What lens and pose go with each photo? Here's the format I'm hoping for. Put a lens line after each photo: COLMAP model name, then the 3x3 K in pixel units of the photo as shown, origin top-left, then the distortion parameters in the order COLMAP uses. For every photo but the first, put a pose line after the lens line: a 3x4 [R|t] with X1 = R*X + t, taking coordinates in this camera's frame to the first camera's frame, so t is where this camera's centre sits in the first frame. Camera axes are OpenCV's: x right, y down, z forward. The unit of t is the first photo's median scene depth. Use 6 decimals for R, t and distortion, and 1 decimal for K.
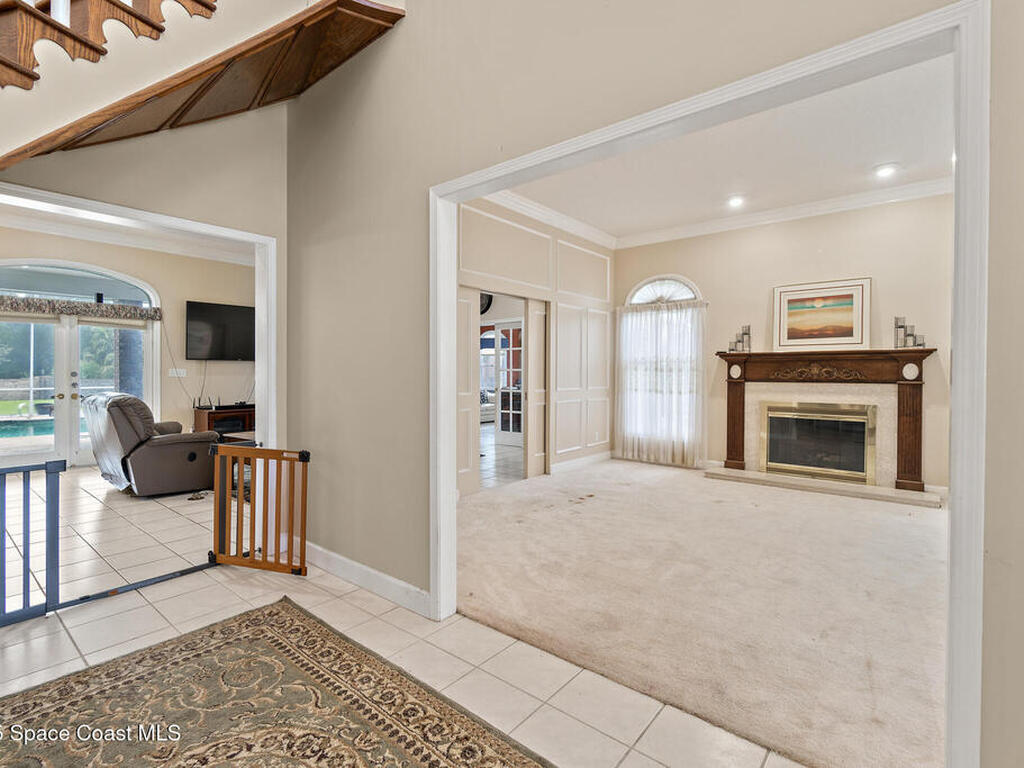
lens RADIAL K [[507.7, 0, 511.9], [0, 507.7, 375.9], [0, 0, 1]] dist [-0.005688, 0.003037]
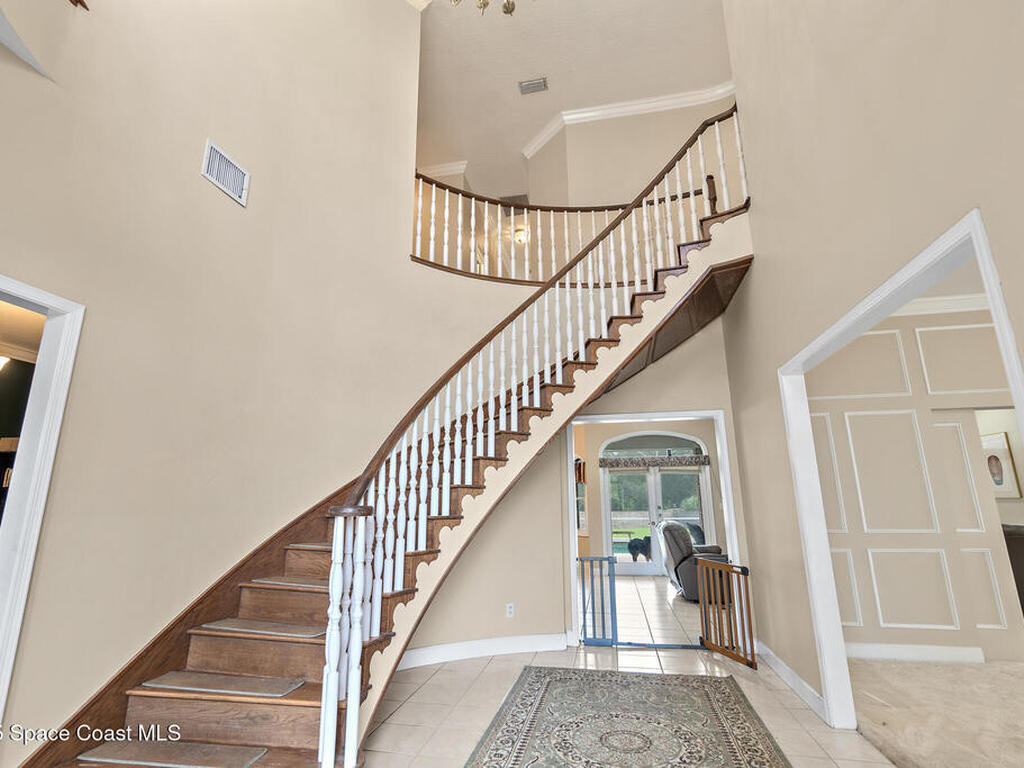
lens RADIAL K [[507.7, 0, 508.1], [0, 507.7, 362.6], [0, 0, 1]] dist [-0.005688, 0.003037]
pose [[0.486356, -0.239549, -0.840282, 0.622058], [-0.003633, 0.961122, -0.276100, 0.000415], [0.873753, 0.137335, 0.466577, -0.289600]]
